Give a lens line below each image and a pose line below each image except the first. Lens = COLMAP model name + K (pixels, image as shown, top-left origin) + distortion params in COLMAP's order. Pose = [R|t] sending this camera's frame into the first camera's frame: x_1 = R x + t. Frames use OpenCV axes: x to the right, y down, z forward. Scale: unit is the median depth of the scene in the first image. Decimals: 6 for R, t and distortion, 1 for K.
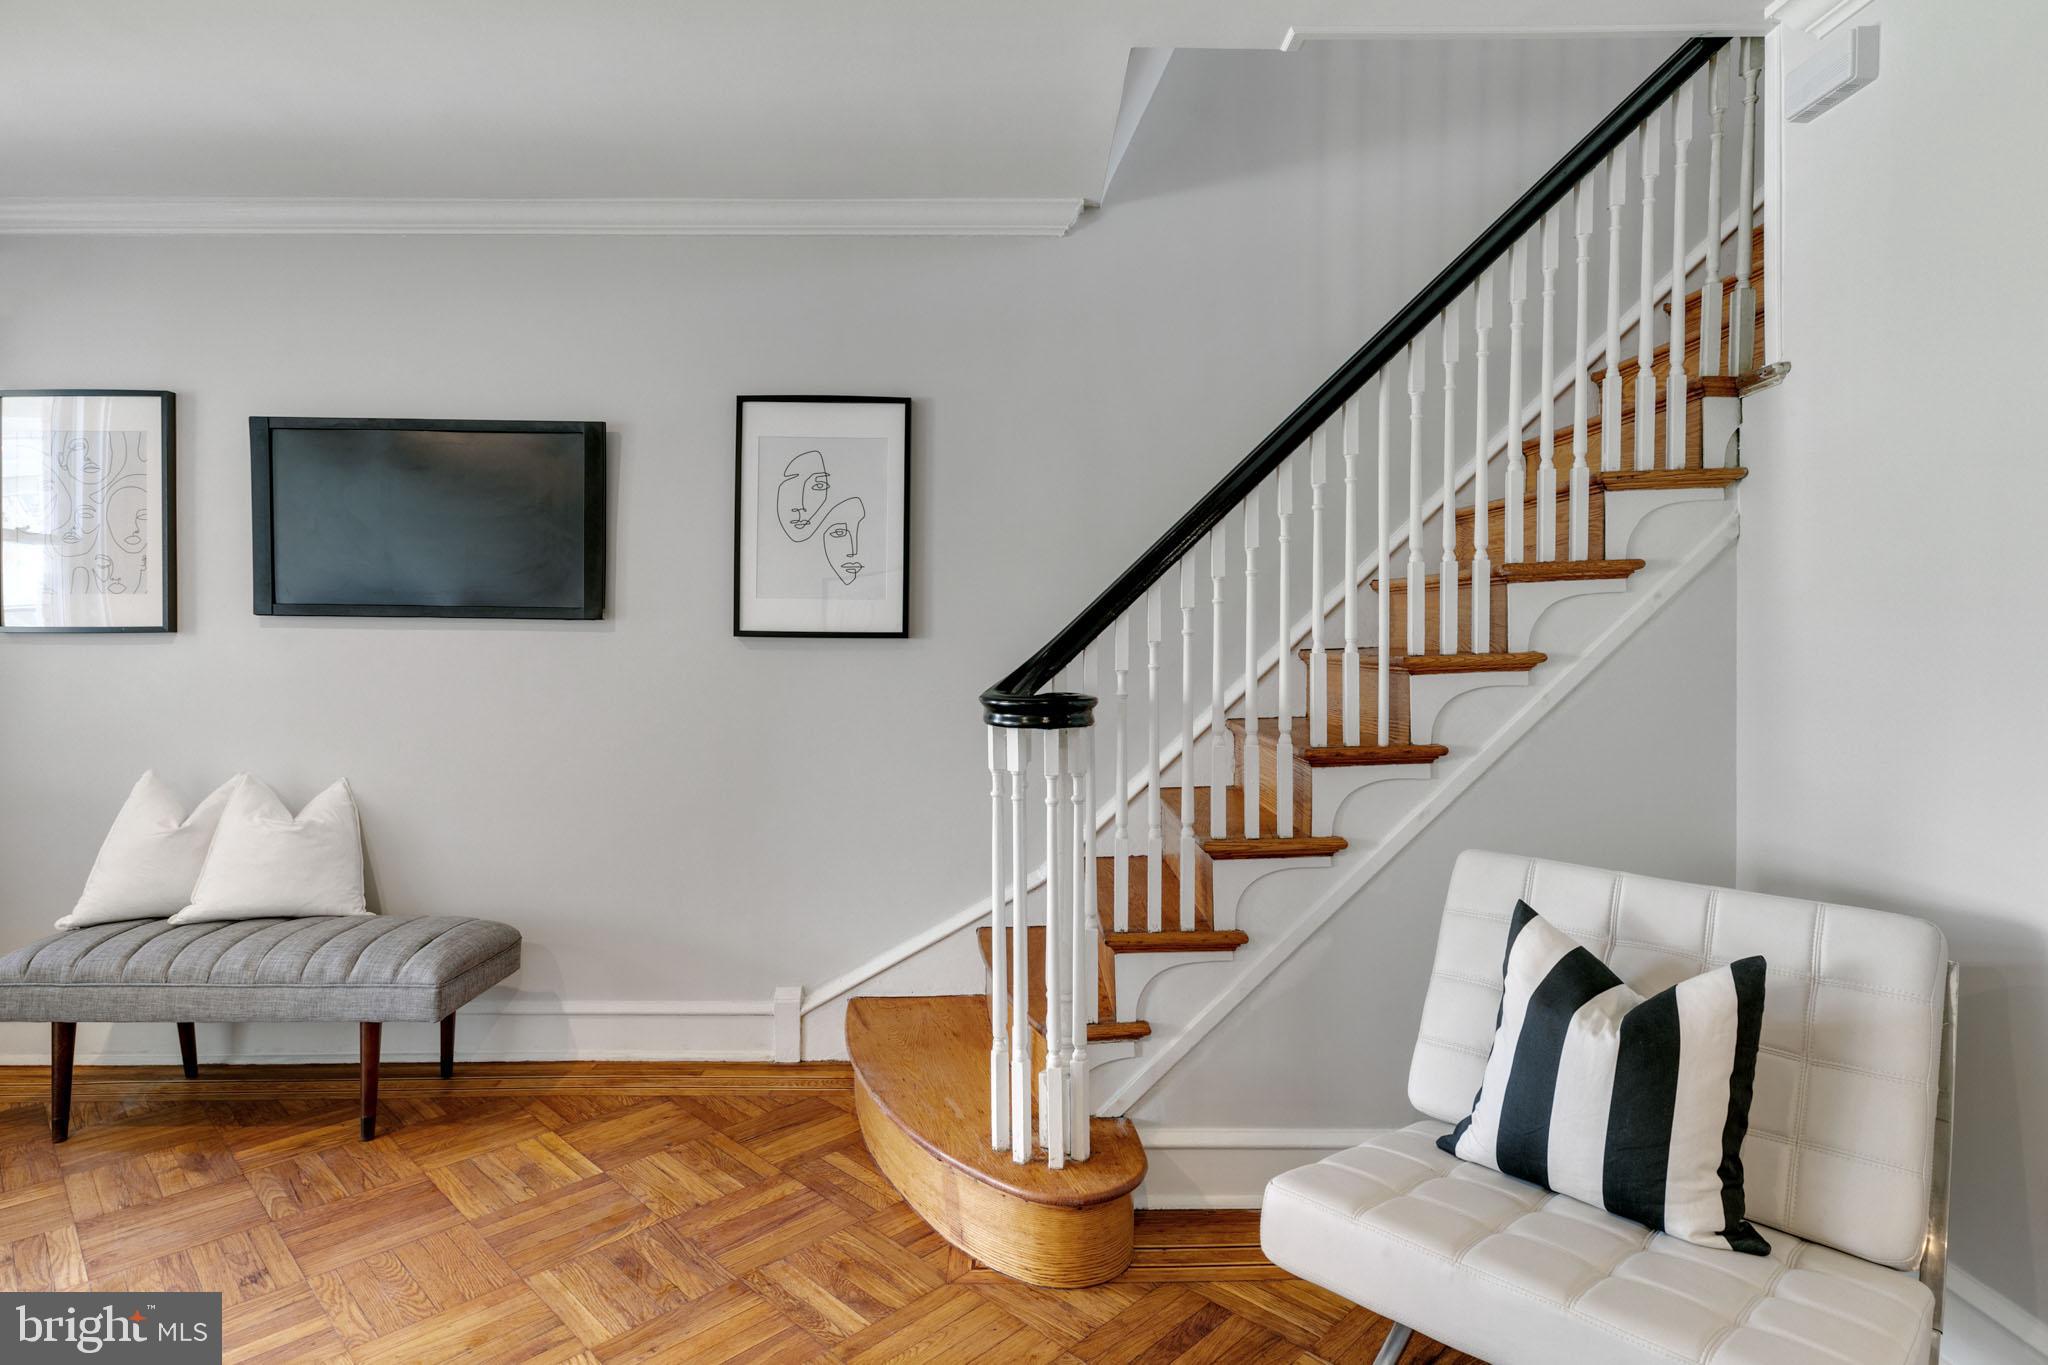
lens RADIAL K [[1110.4, 0, 983.3], [0, 1110.4, 656.5], [0, 0, 1]] dist [0.003888, -0.000149]
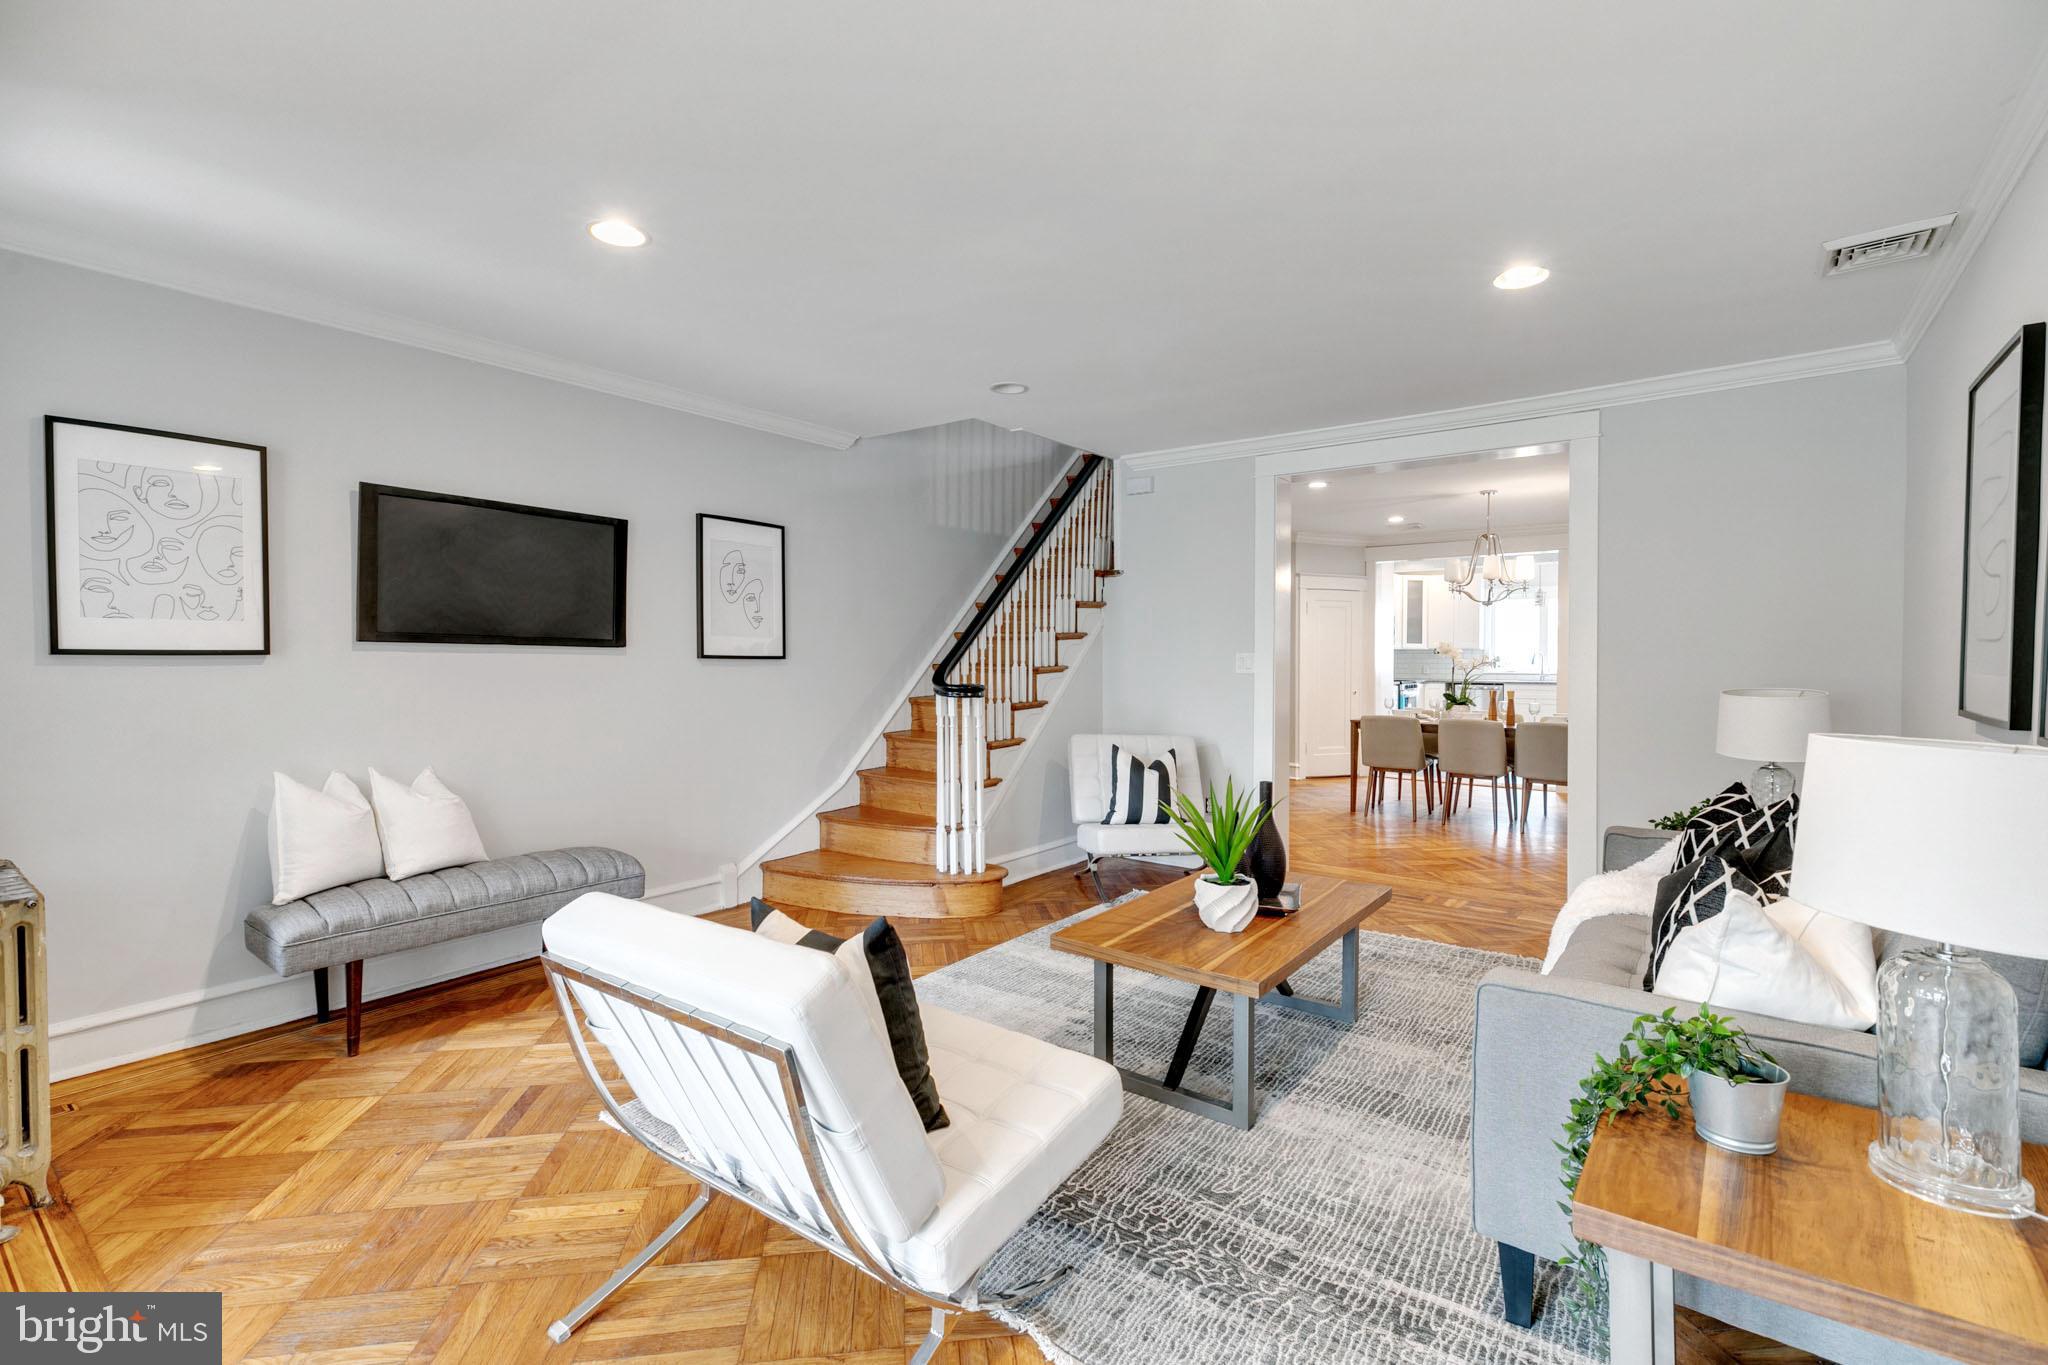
lens RADIAL K [[933.5, 0, 1034.8], [0, 933.5, 672.4], [0, 0, 1]] dist [0.001123, -0.000397]
pose [[0.584885, -0.012415, 0.811021, -1.066024], [0.010044, 0.999917, 0.008064, -0.003091], [-0.811054, 0.003430, 0.584961, -0.222235]]
